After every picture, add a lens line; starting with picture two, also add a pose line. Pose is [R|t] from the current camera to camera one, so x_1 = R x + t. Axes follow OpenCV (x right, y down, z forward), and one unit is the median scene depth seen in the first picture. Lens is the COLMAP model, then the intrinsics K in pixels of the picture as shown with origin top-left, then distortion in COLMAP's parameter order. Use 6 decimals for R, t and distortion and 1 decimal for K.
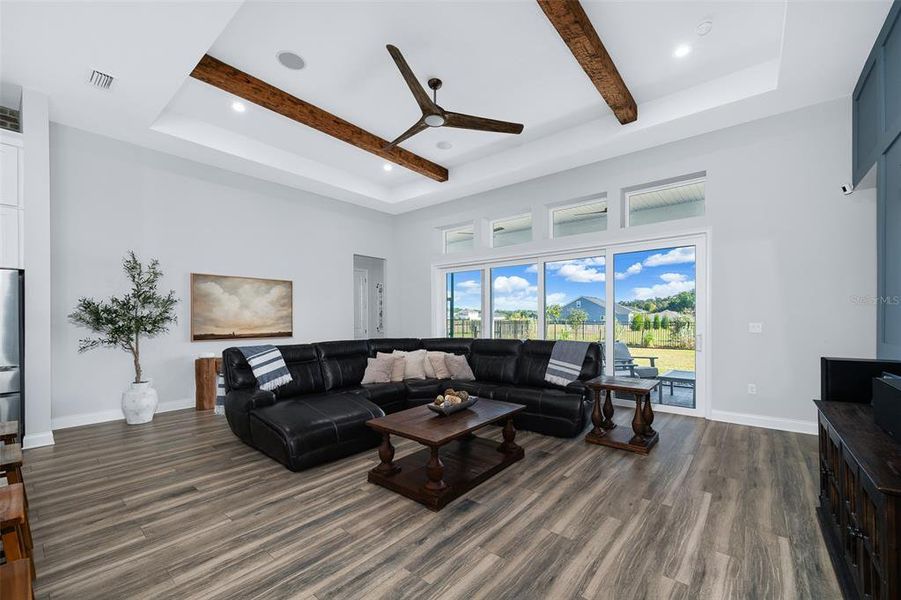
lens RADIAL K [[365.6, 0, 453.8], [0, 365.6, 318.9], [0, 0, 1]] dist [-0.000233, 0.000089]
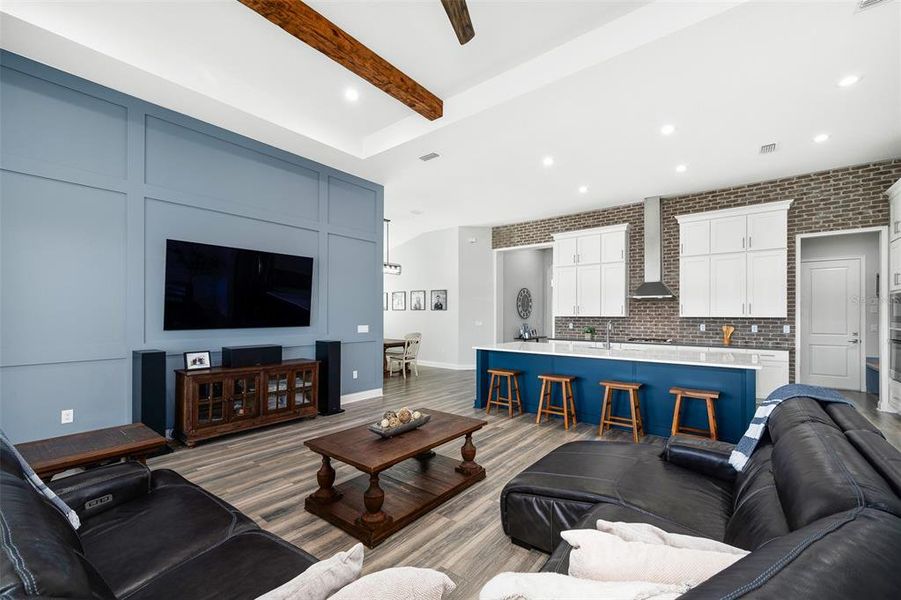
lens RADIAL K [[369.6, 0, 453.2], [0, 369.6, 313.6], [0, 0, 1]] dist [0.000078, -0.000006]
pose [[-0.999850, 0.001827, -0.017195, -0.078387], [0.001796, 0.999997, 0.001849, -0.024957], [0.017199, 0.001818, -0.999850, 1.333878]]
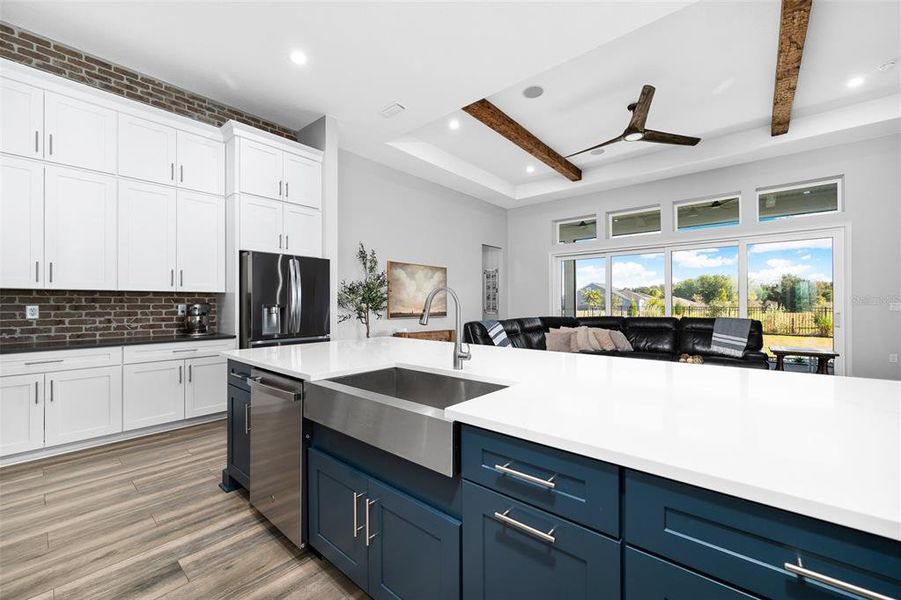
lens RADIAL K [[359.8, 0, 450.5], [0, 359.8, 301.5], [0, 0, 1]] dist [-0.000878, -0.000170]
pose [[0.999826, 0.001300, -0.018601, -0.578082], [-0.001496, 0.999943, -0.010531, 0.020742], [0.018586, 0.010557, 0.999772, -0.188453]]
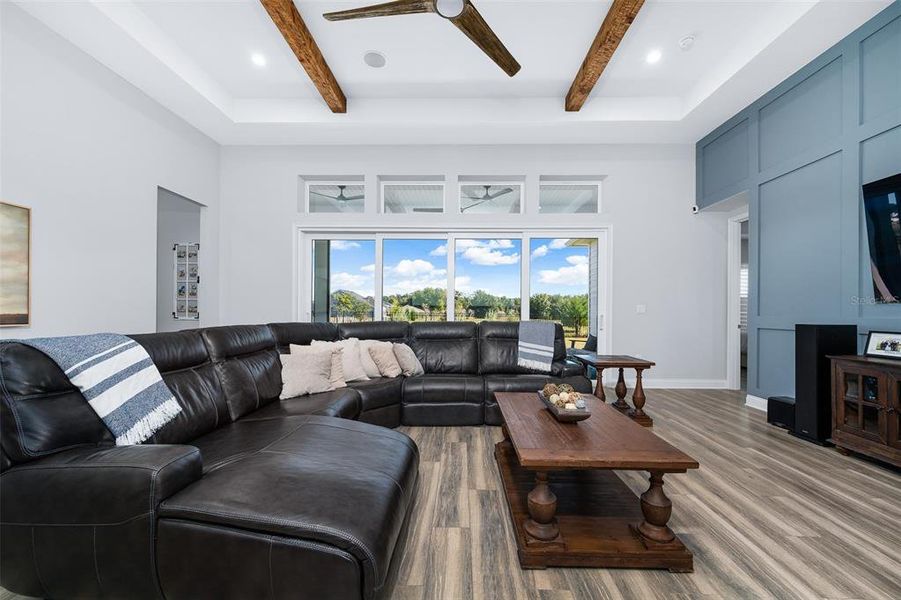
lens RADIAL K [[358.8, 0, 451.4], [0, 358.8, 309.6], [0, 0, 1]] dist [-0.001788, -0.000291]
pose [[0.788600, 0.012718, 0.614775, -0.417120], [-0.008096, 0.999914, -0.010299, 0.042015], [-0.614853, 0.003144, 0.788635, 0.413813]]
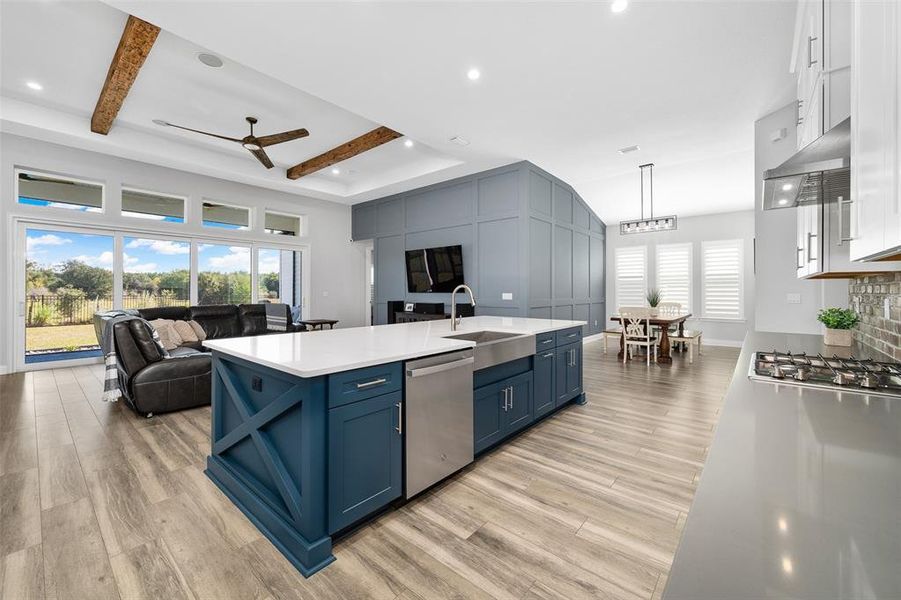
lens RADIAL K [[362.1, 0, 452.6], [0, 362.1, 288.3], [0, 0, 1]] dist [0.000922, -0.000034]
pose [[0.016421, 0.010792, 0.999807, -1.274846], [0.003704, 0.999934, -0.010854, 0.014542], [-0.999858, 0.003881, 0.016380, 0.191870]]
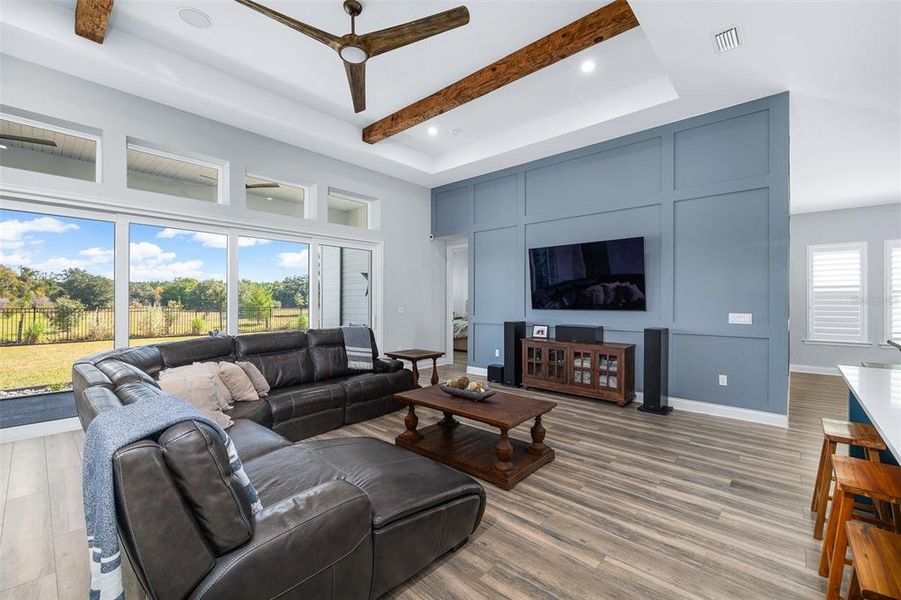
lens RADIAL K [[379.4, 0, 450.5], [0, 379.4, 300.0], [0, 0, 1]] dist [-0.000265, 0.000092]
pose [[0.044888, 0.005673, 0.998976, -0.767880], [0.001946, 0.999981, -0.005766, -0.010469], [-0.998990, 0.002203, 0.044876, 0.679919]]
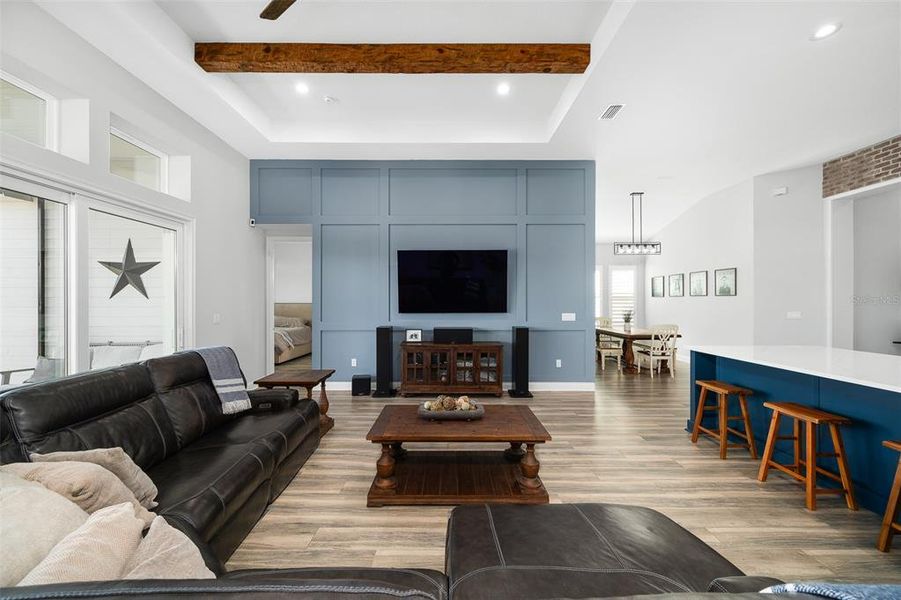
lens RADIAL K [[356.5, 0, 450.1], [0, 356.5, 302.0], [0, 0, 1]] dist [0.000711, 0.000049]
pose [[-0.634818, 0.004052, 0.772651, -0.469779], [0.007040, 0.999975, 0.000541, -0.022918], [-0.772629, 0.005783, -0.634831, 1.092363]]
